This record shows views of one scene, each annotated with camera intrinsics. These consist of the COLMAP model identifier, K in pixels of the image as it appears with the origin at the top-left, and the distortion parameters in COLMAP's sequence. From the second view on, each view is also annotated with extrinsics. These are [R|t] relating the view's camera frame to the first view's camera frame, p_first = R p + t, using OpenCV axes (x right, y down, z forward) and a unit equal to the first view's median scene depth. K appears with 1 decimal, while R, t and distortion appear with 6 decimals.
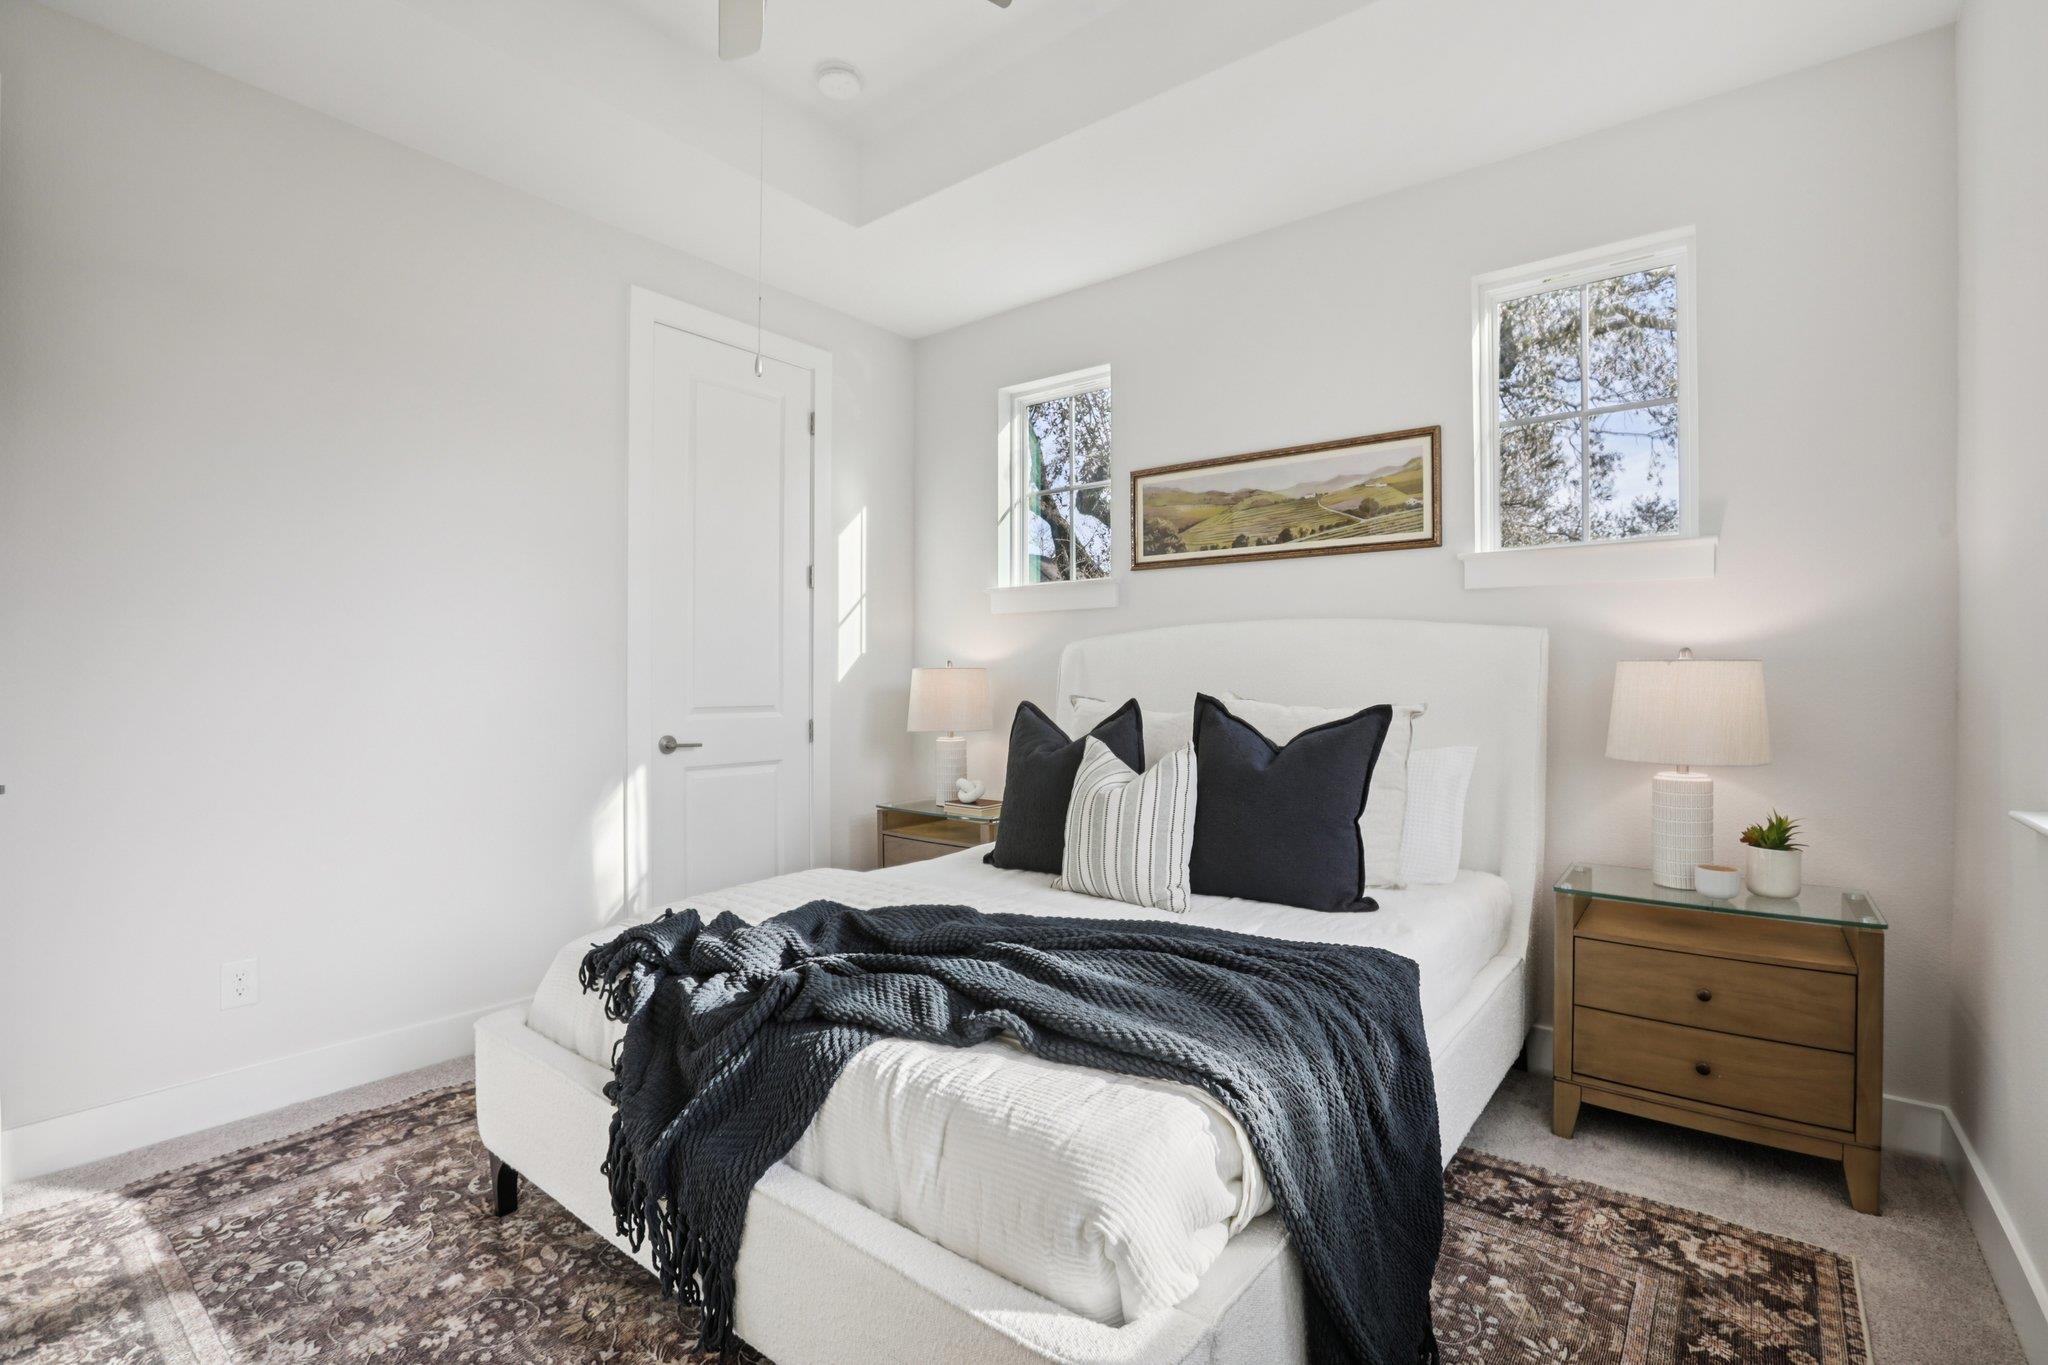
lens RADIAL K [[917.5, 0, 1042.2], [0, 917.5, 686.0], [0, 0, 1]] dist [-0.067911, 0.000207]
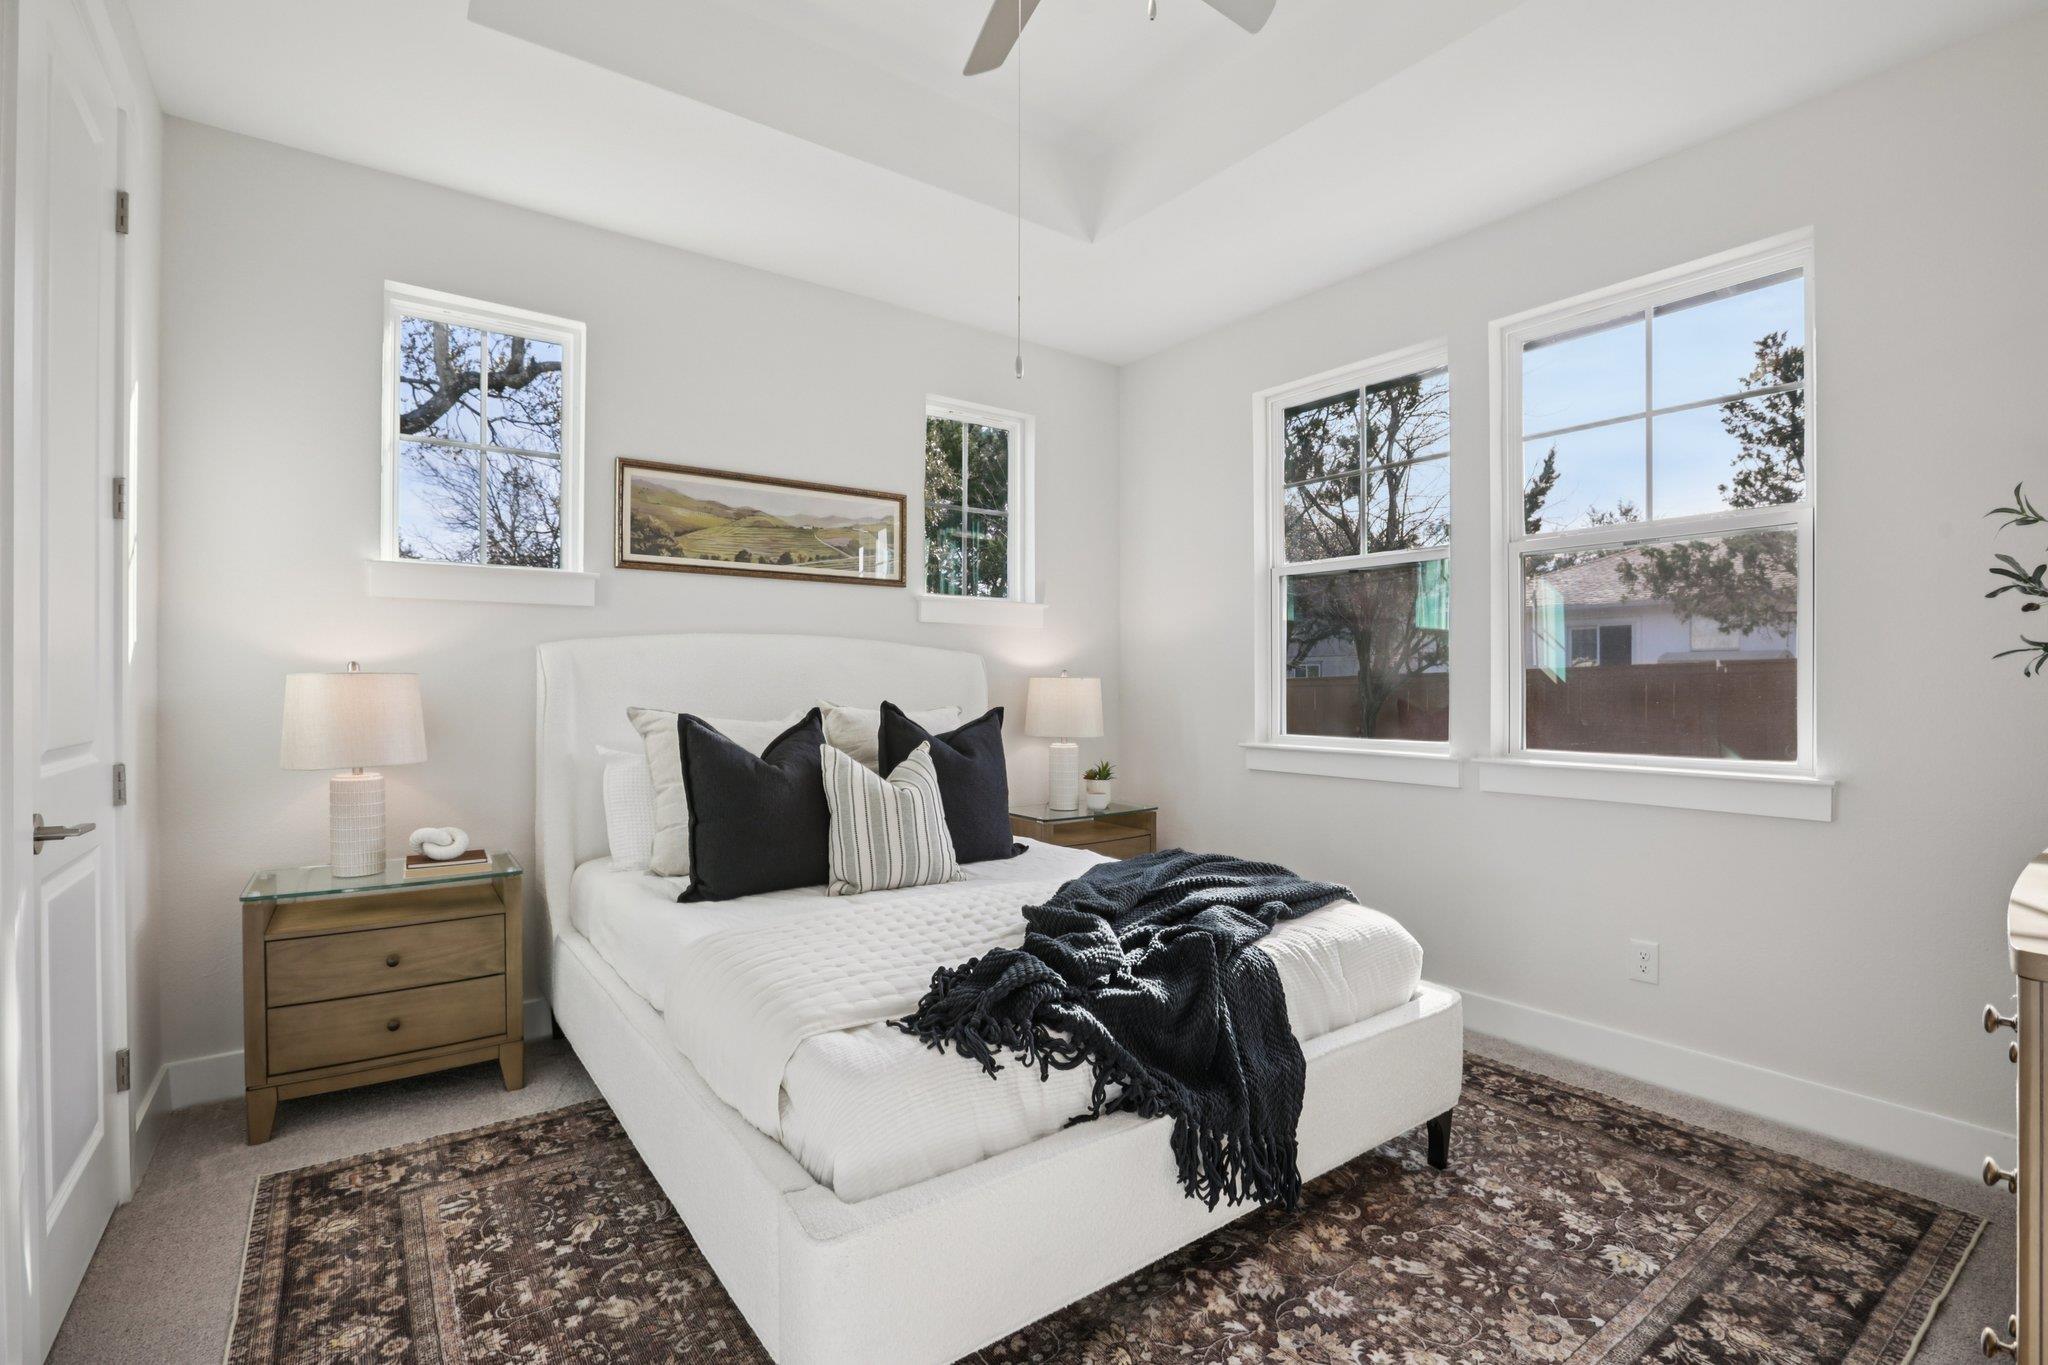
lens RADIAL K [[917.5, 0, 1042.2], [0, 917.5, 686.0], [0, 0, 1]] dist [-0.067911, 0.000207]
pose [[0.278645, -0.002473, 0.960391, -0.691946], [0.002354, 0.999995, 0.001892, -0.011429], [-0.960391, 0.001734, 0.278649, 0.384265]]
